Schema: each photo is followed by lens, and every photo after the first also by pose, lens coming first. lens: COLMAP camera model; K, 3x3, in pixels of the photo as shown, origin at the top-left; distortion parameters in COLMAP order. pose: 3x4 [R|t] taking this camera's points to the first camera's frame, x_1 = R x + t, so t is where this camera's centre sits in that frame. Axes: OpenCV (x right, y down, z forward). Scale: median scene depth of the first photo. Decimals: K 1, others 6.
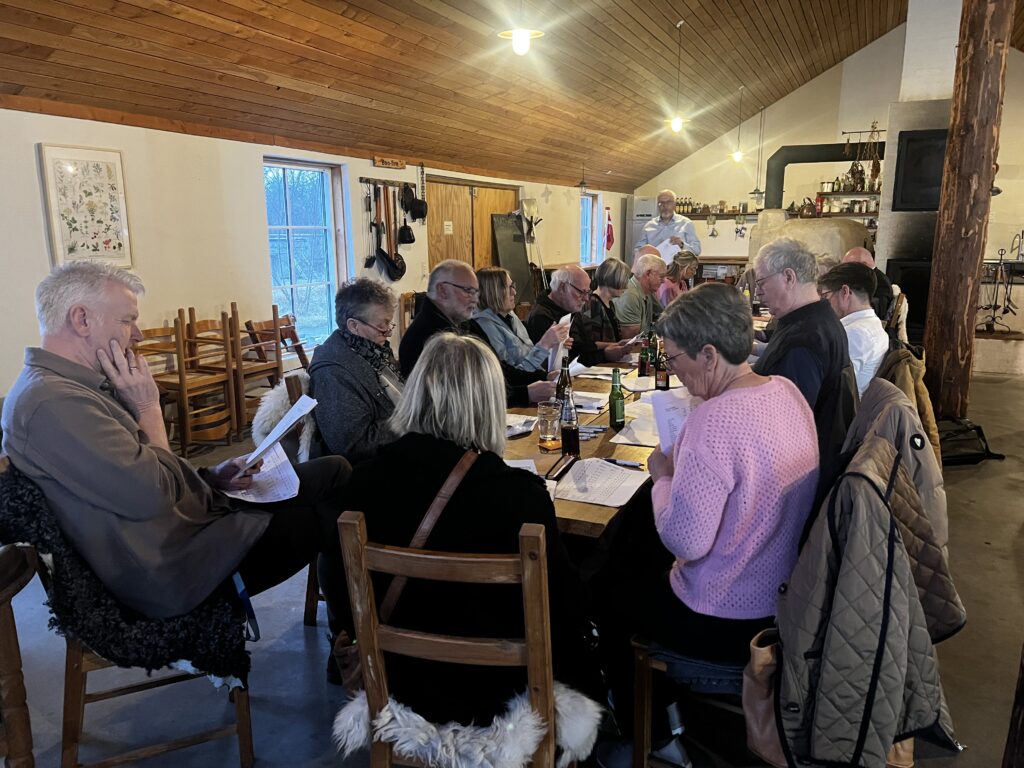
lens RADIAL K [[776.0, 0, 512.9], [0, 776.0, 384.0], [0, 0, 1]] dist [0.012913, -0.026214]
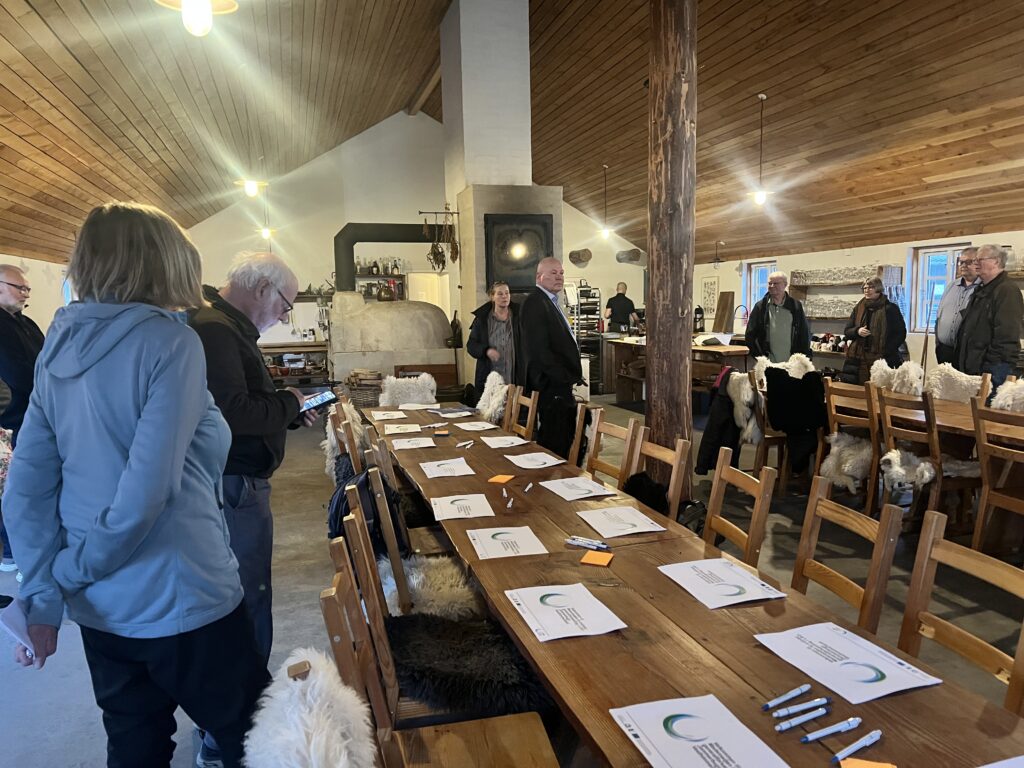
lens RADIAL K [[776.0, 0, 507.8], [0, 776.0, 416.5], [0, 0, 1]] dist [0.012913, -0.026214]
pose [[0.764566, -0.095957, 0.637363, -0.218242], [0.138668, 0.990188, -0.017266, -0.078208], [-0.629453, 0.101583, 0.770370, 0.395392]]
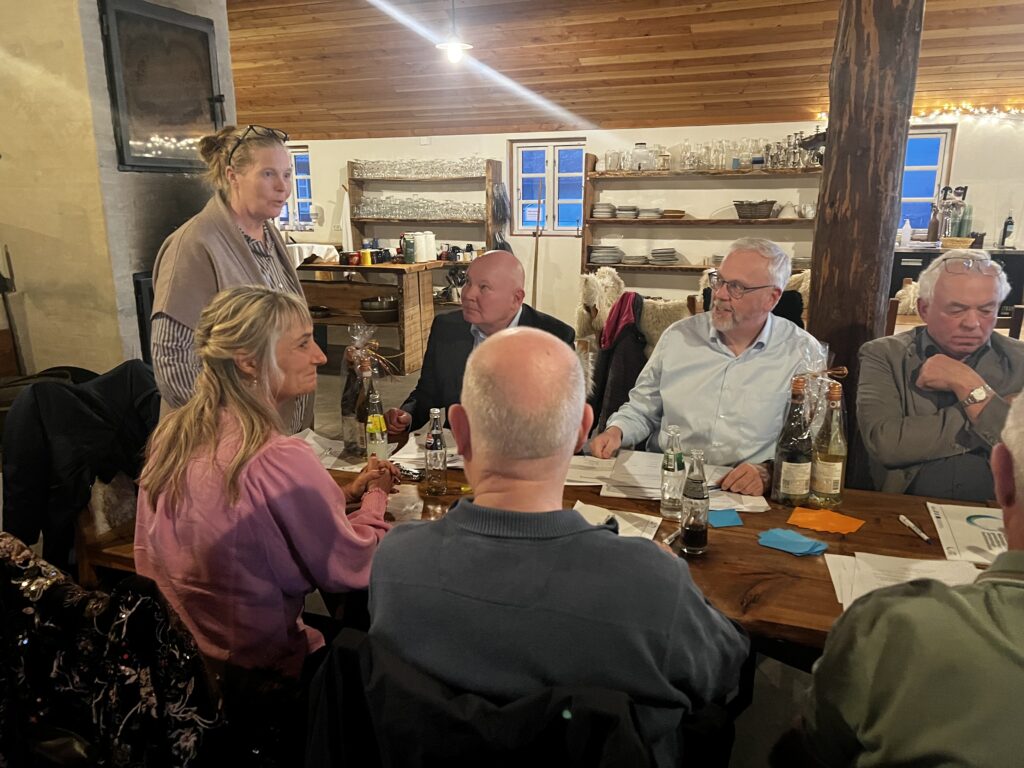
lens RADIAL K [[776.0, 0, 511.9], [0, 776.0, 385.9], [0, 0, 1]] dist [0.012913, -0.026214]
pose [[-0.043087, -0.226241, 0.973118, 0.004147], [0.202133, 0.951905, 0.230259, -0.258117], [-0.978410, 0.206621, 0.004716, 1.281240]]
